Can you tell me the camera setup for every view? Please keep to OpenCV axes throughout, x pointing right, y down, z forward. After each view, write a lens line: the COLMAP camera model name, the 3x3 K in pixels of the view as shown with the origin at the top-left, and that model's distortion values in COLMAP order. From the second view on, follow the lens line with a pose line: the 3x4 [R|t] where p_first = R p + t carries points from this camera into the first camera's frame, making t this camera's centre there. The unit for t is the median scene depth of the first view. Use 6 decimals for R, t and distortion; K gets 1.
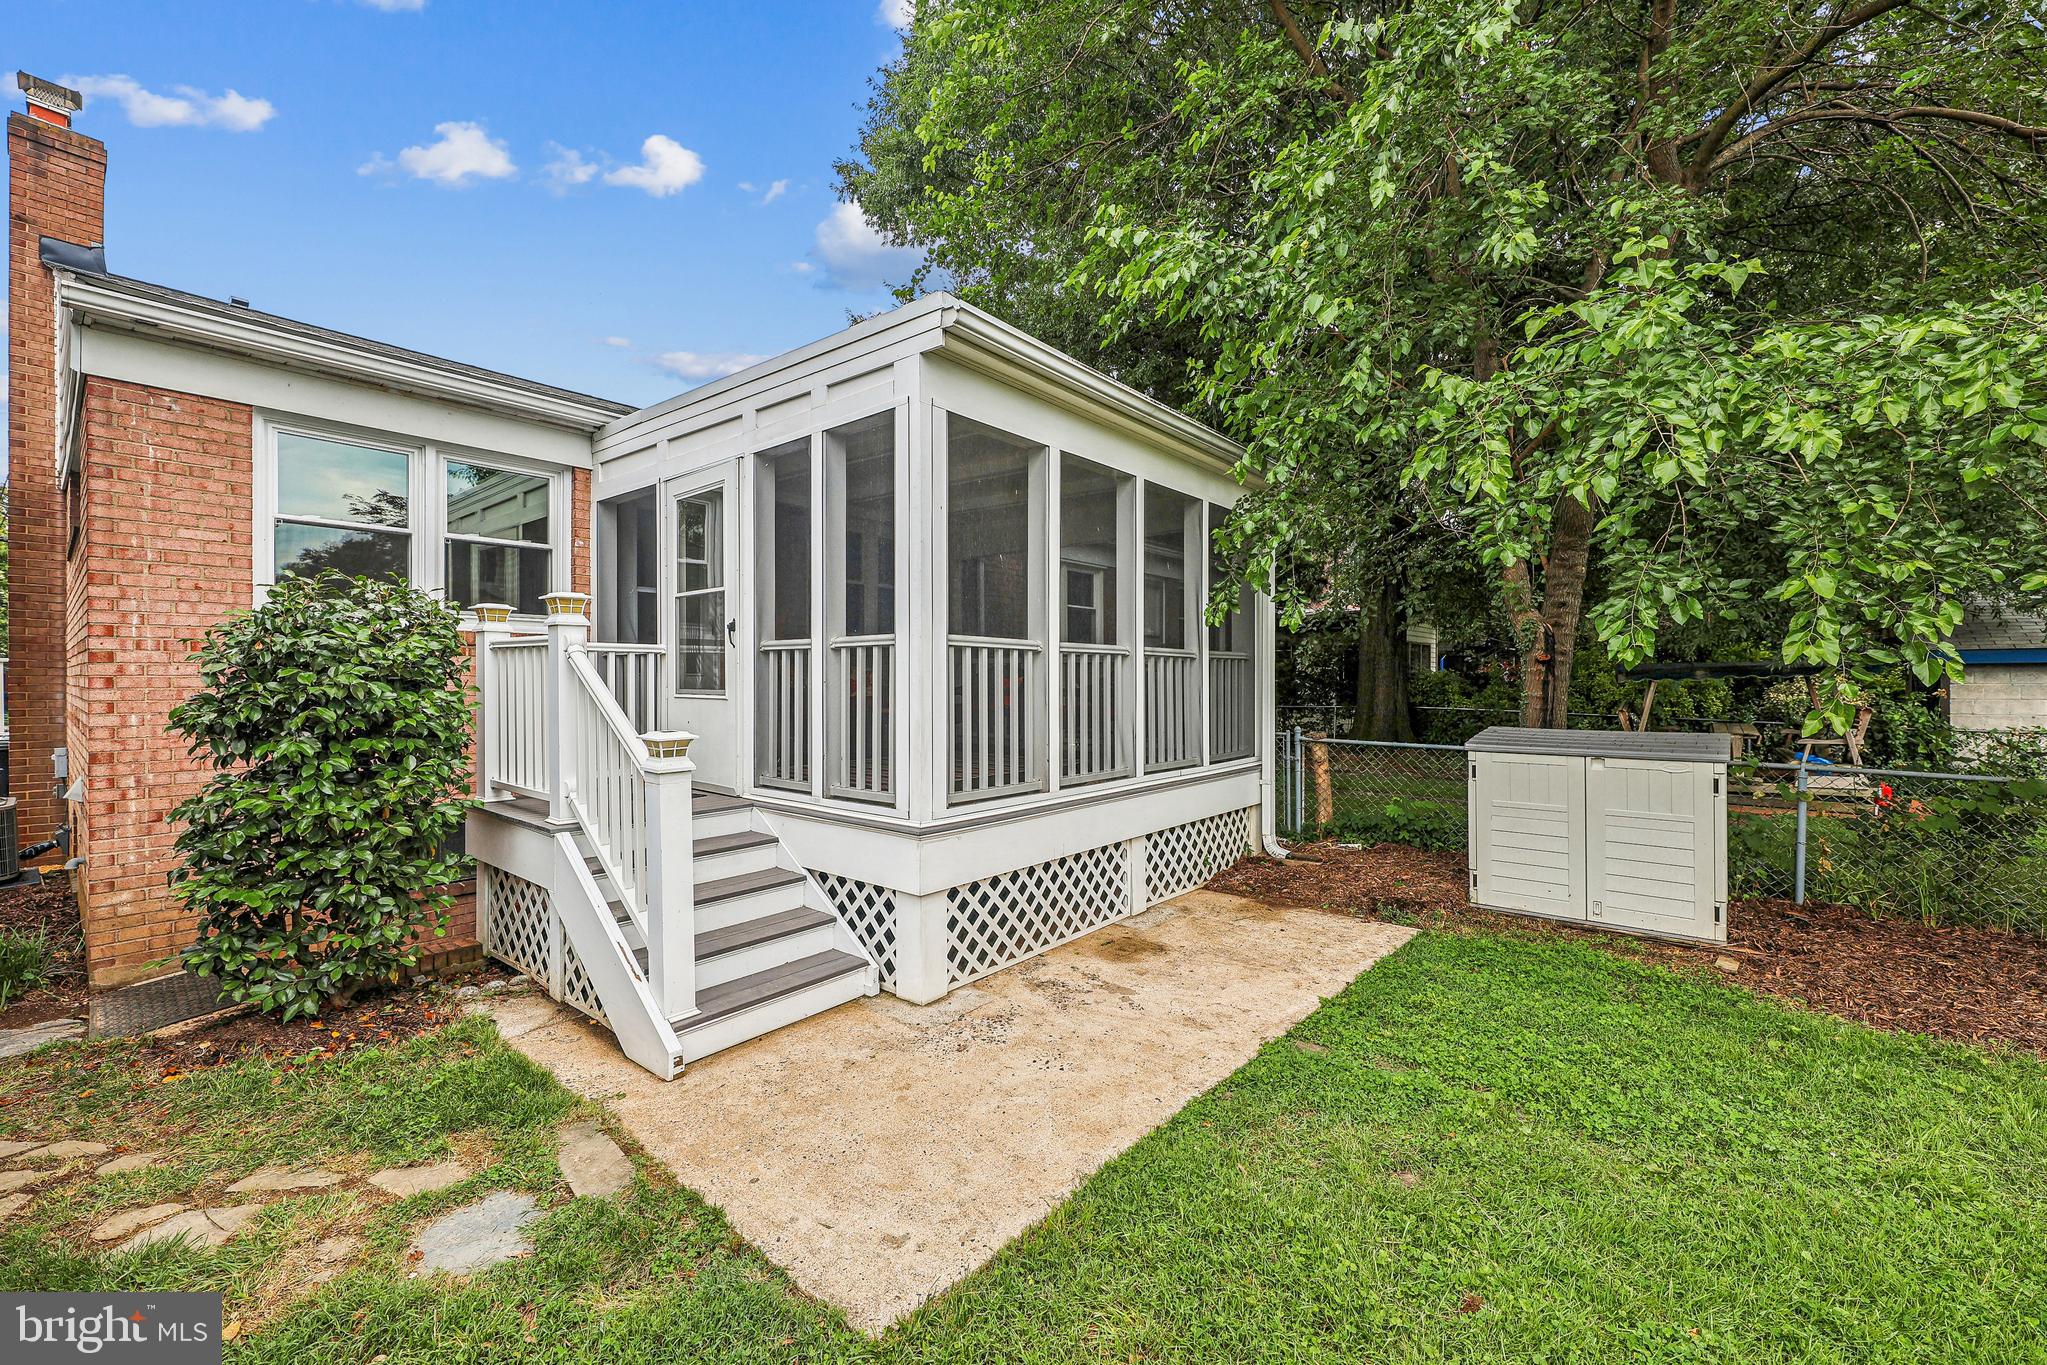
lens RADIAL K [[825.0, 0, 1014.5], [0, 825.0, 678.6], [0, 0, 1]] dist [-0.000261, -0.000182]
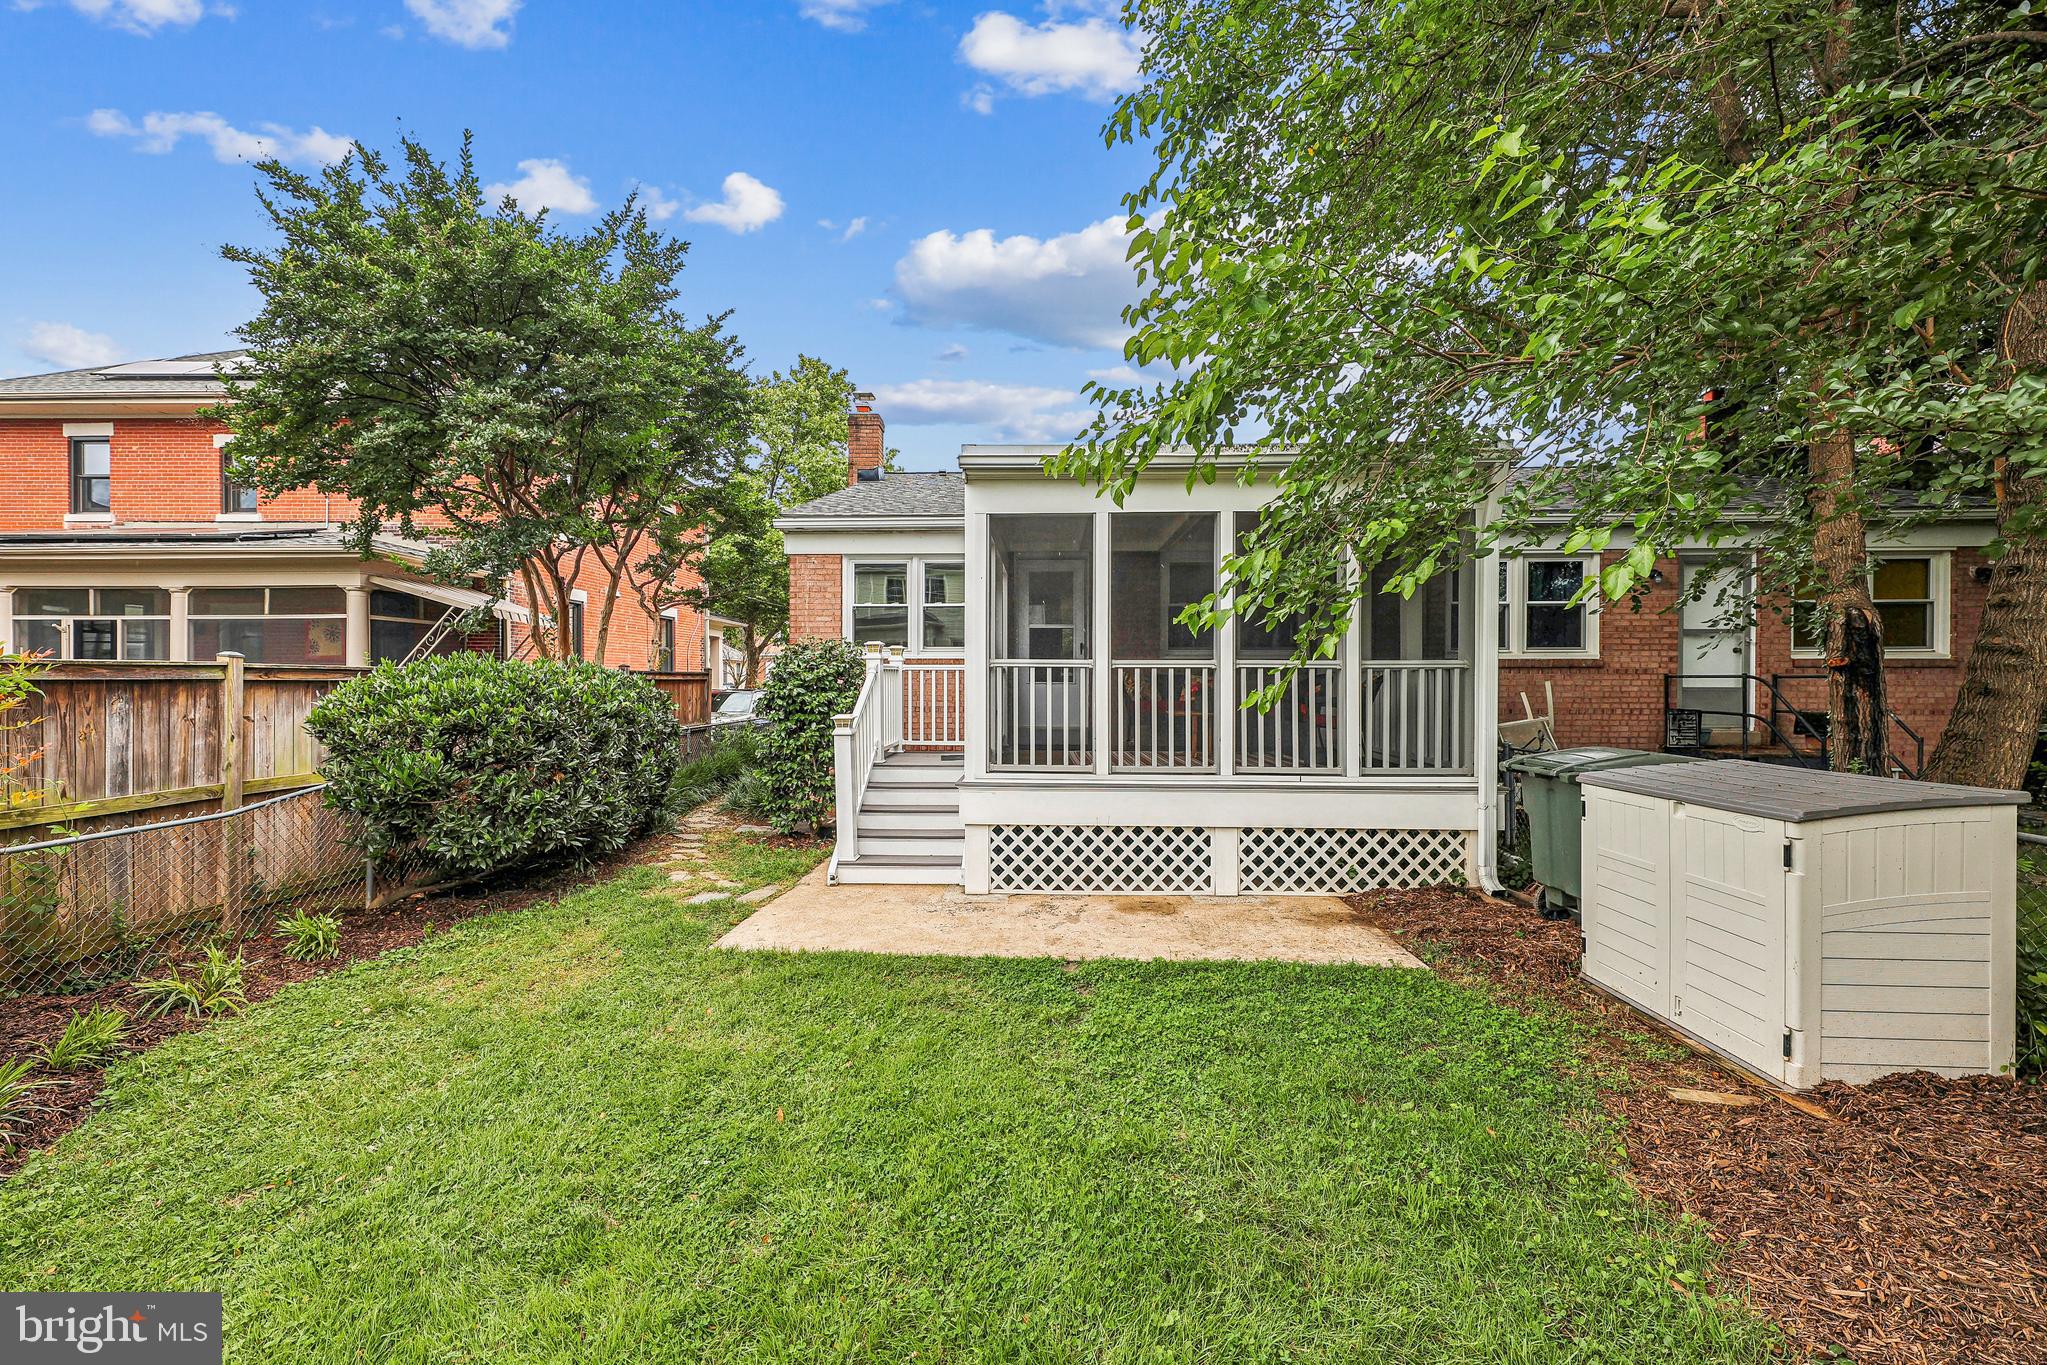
lens RADIAL K [[825.0, 0, 1014.5], [0, 825.0, 678.6], [0, 0, 1]] dist [-0.000261, -0.000182]
pose [[0.610092, -0.002255, -0.792327, 0.922110], [-0.003034, 0.999982, -0.005182, -0.008154], [0.792325, 0.005565, 0.610074, 0.078825]]
